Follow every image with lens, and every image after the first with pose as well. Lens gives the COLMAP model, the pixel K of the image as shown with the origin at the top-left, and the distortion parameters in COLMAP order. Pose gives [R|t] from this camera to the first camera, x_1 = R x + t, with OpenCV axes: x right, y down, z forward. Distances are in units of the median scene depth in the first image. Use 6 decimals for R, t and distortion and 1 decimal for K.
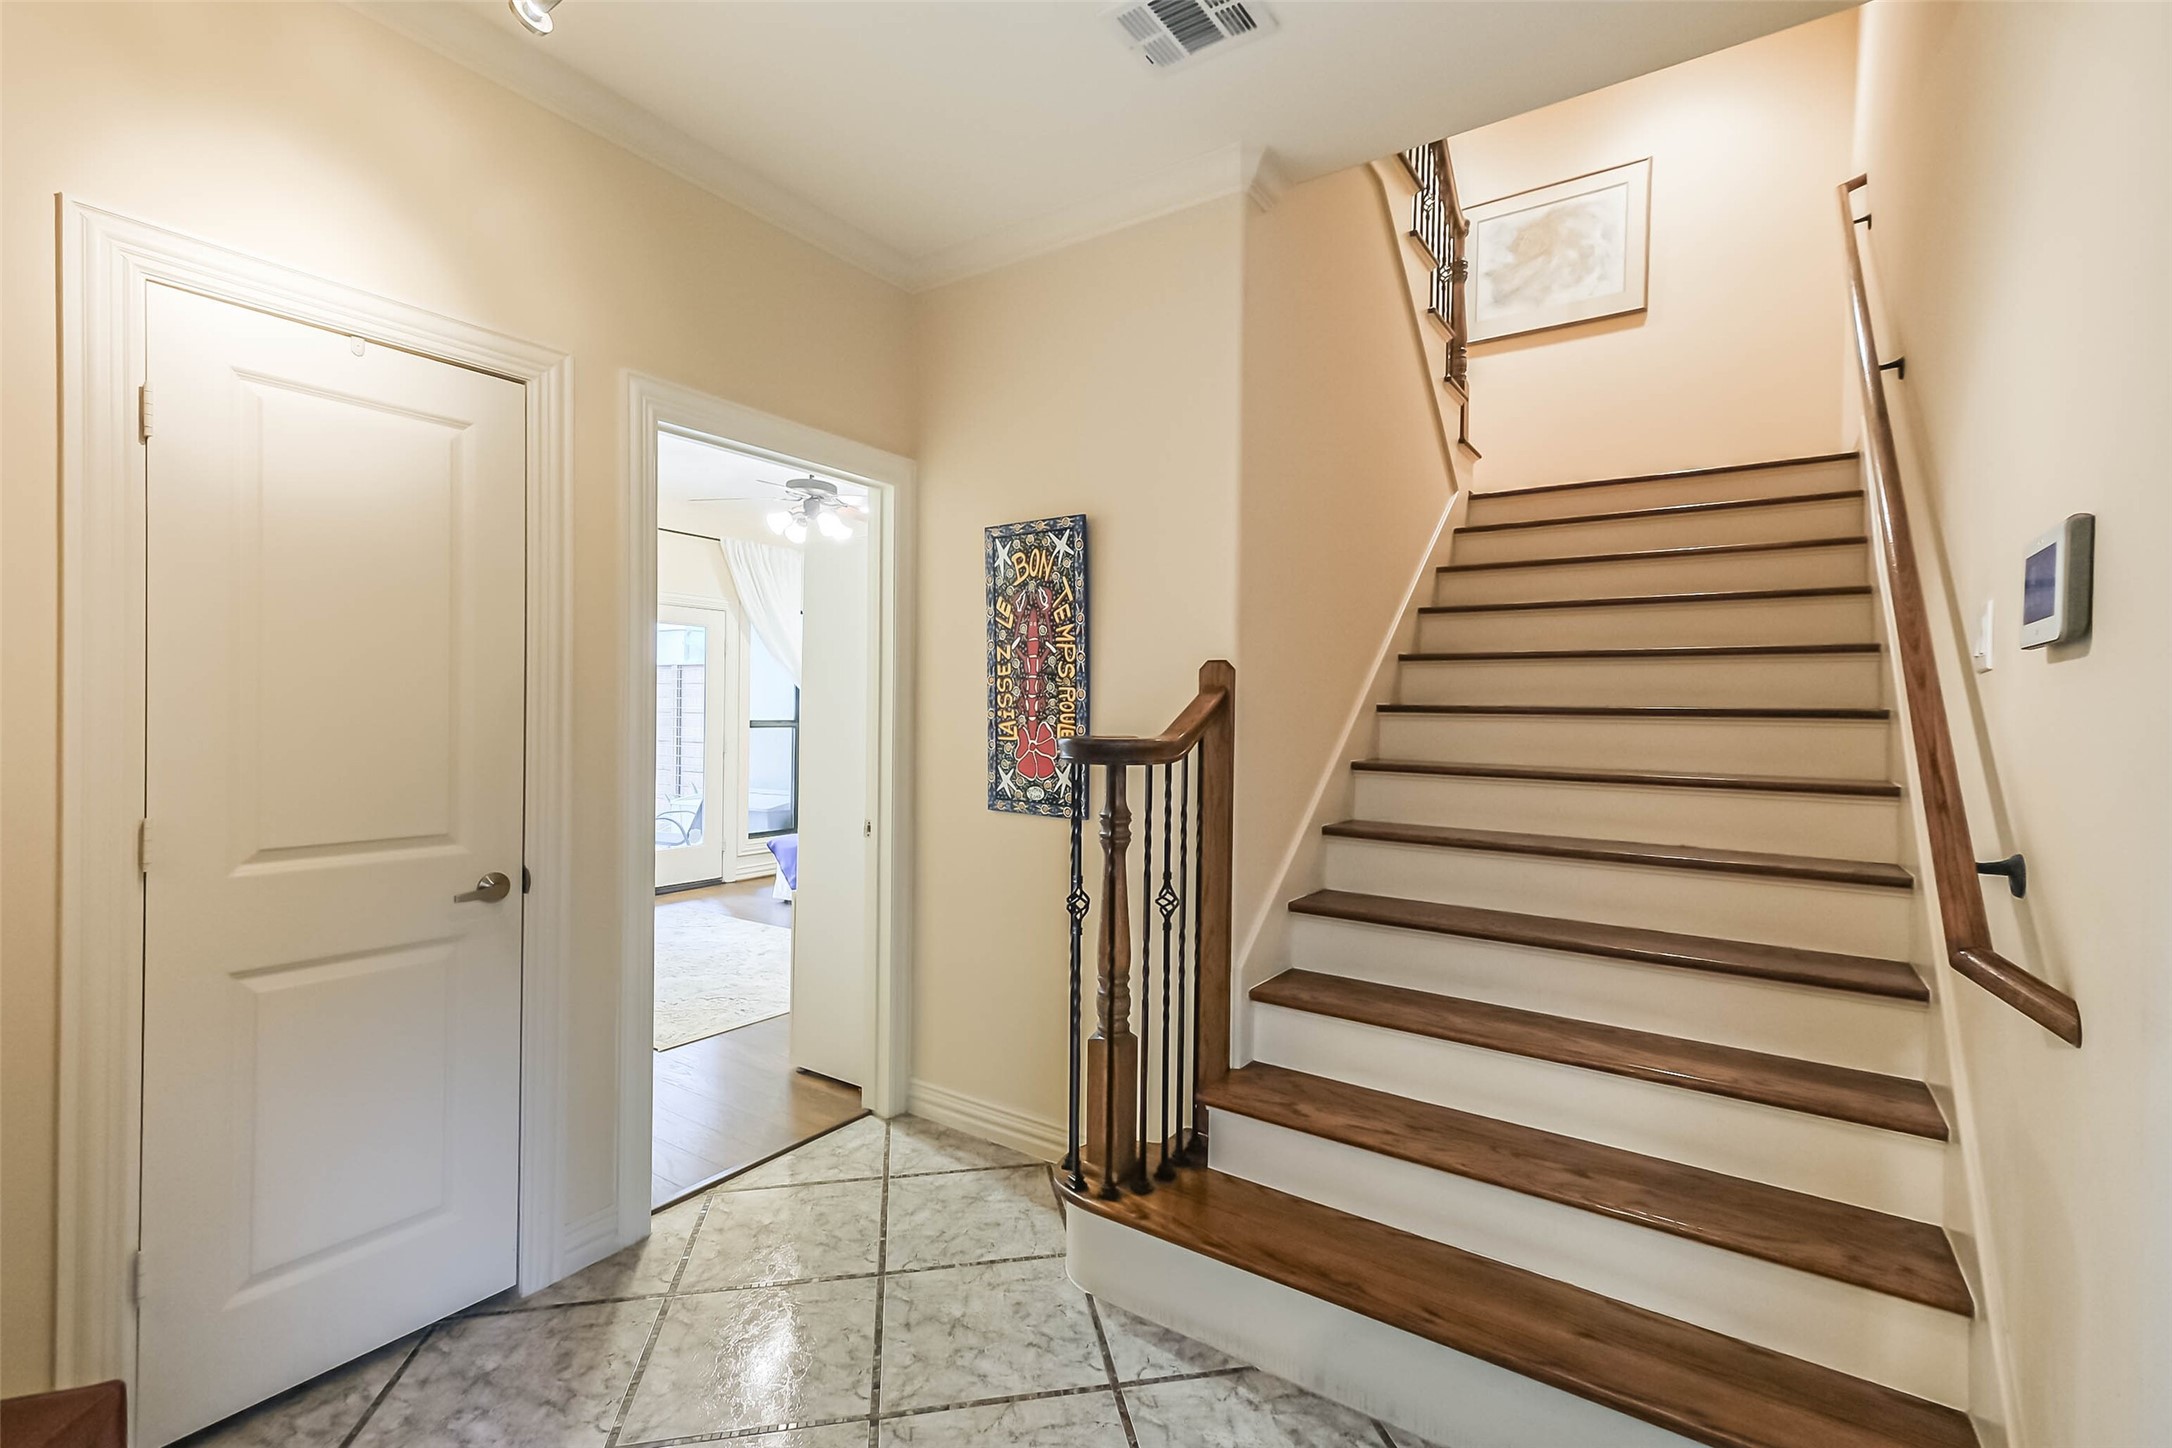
lens RADIAL K [[963.5, 0, 1095.2], [0, 963.5, 721.9], [0, 0, 1]] dist [0.019664, -0.000348]
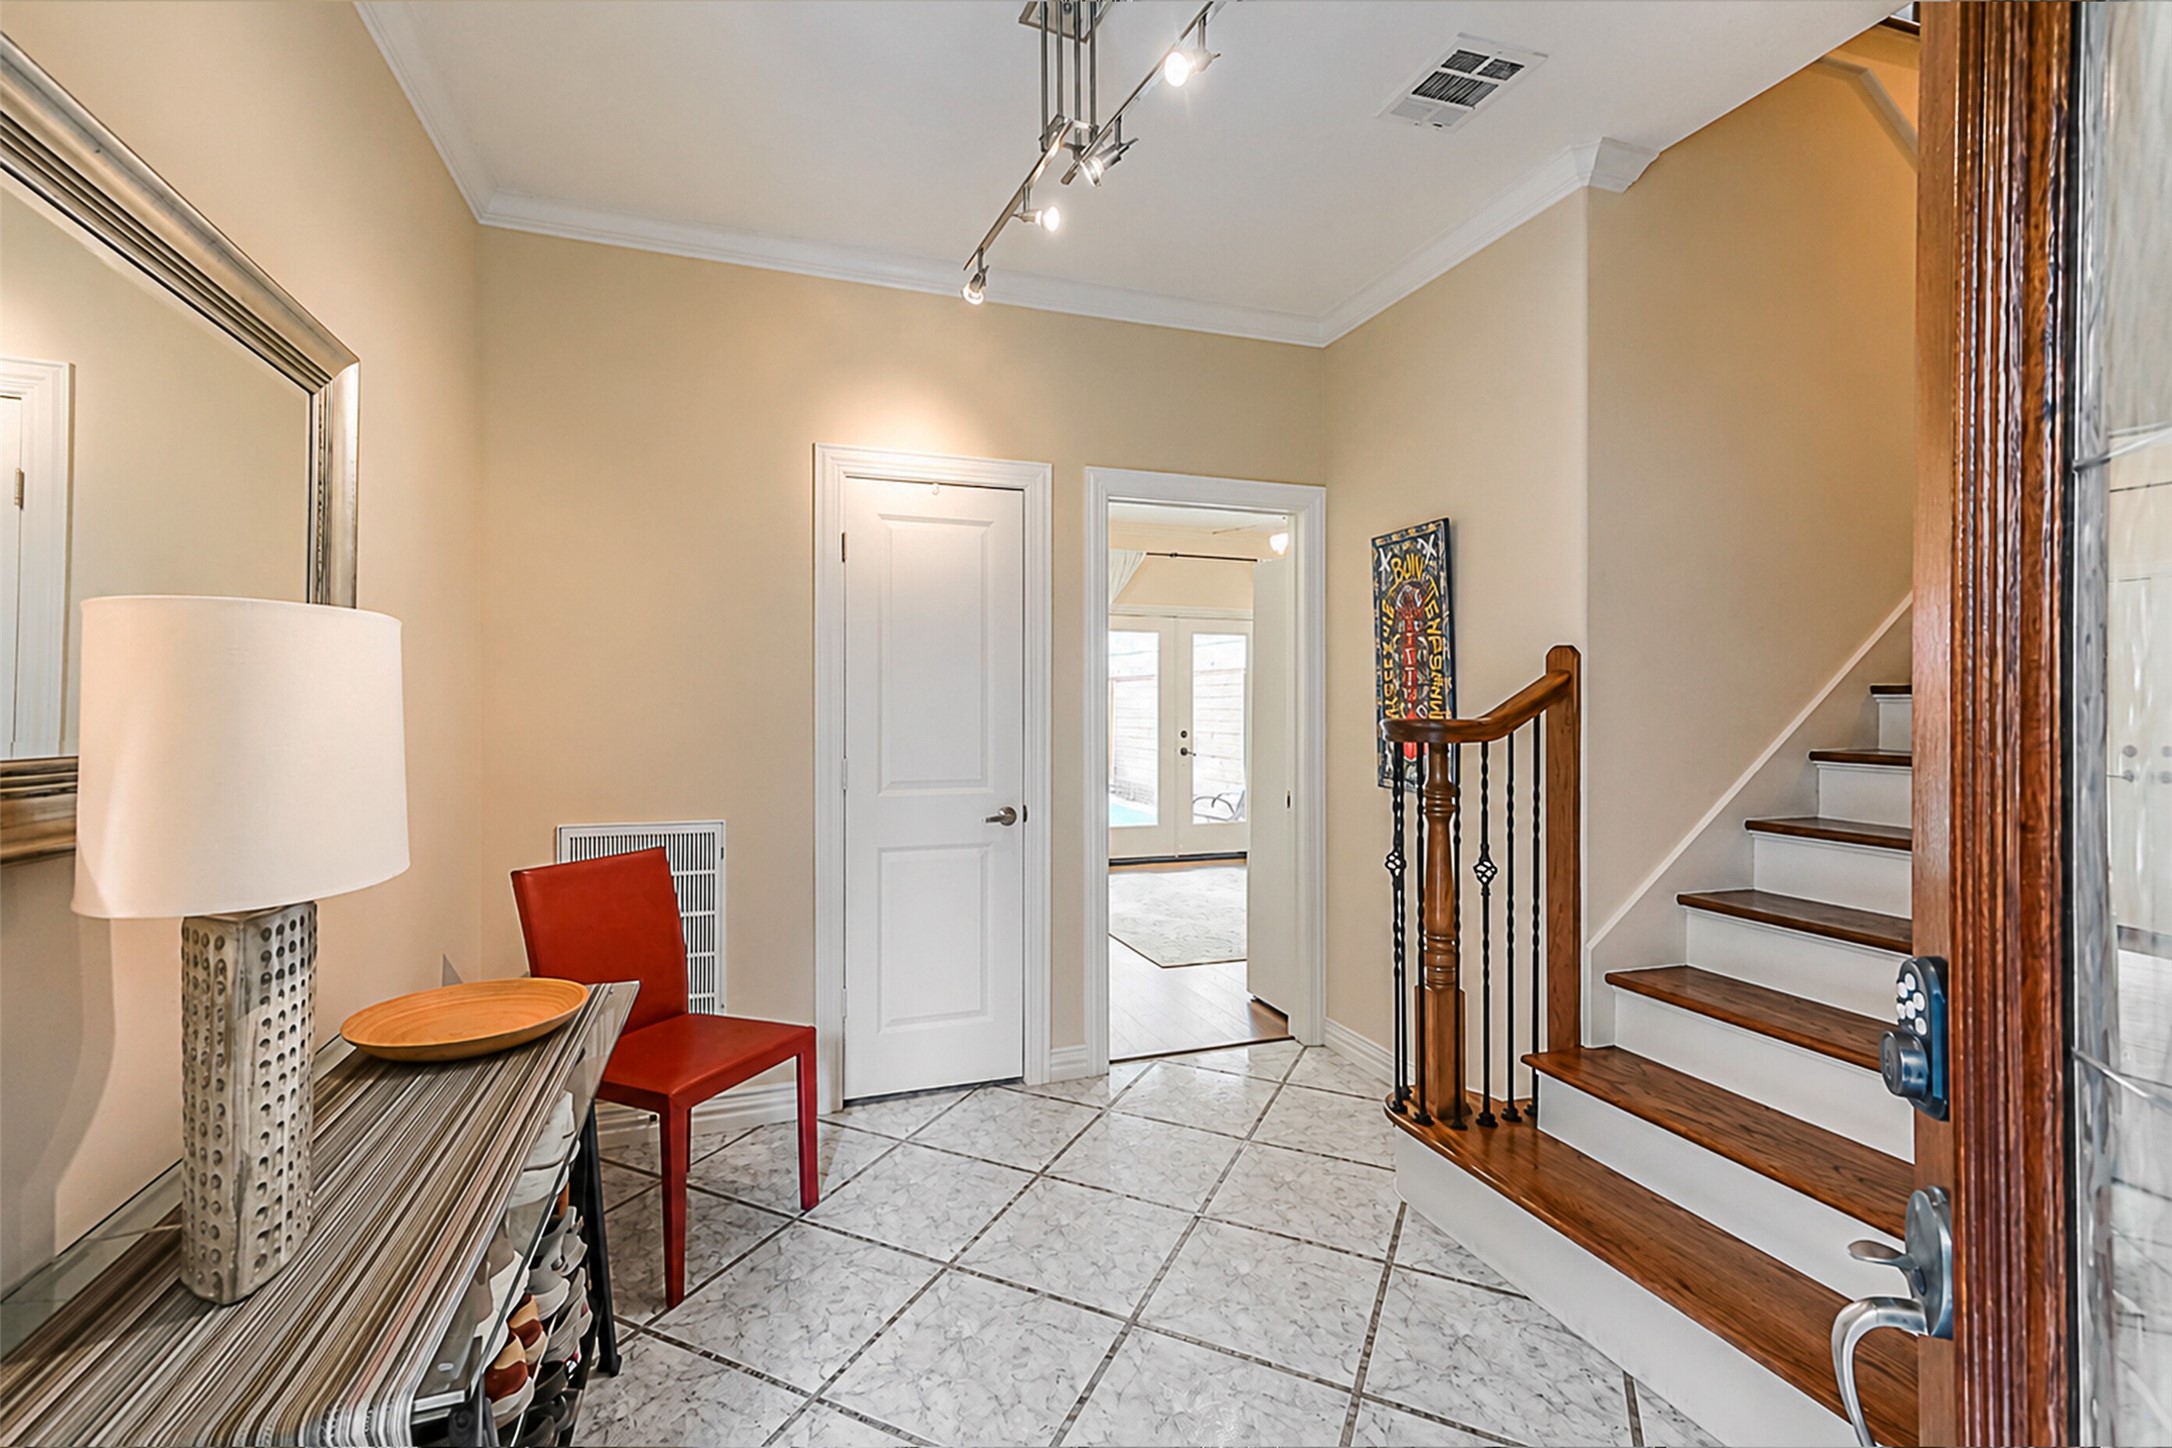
lens RADIAL K [[963.5, 0, 1079.1], [0, 963.5, 712.9], [0, 0, 1]] dist [0.019664, -0.000348]
pose [[0.794894, -0.009707, -0.606671, 0.320523], [0.001207, 0.999895, -0.014417, 0.021671], [0.606748, 0.010728, 0.794822, -0.125312]]
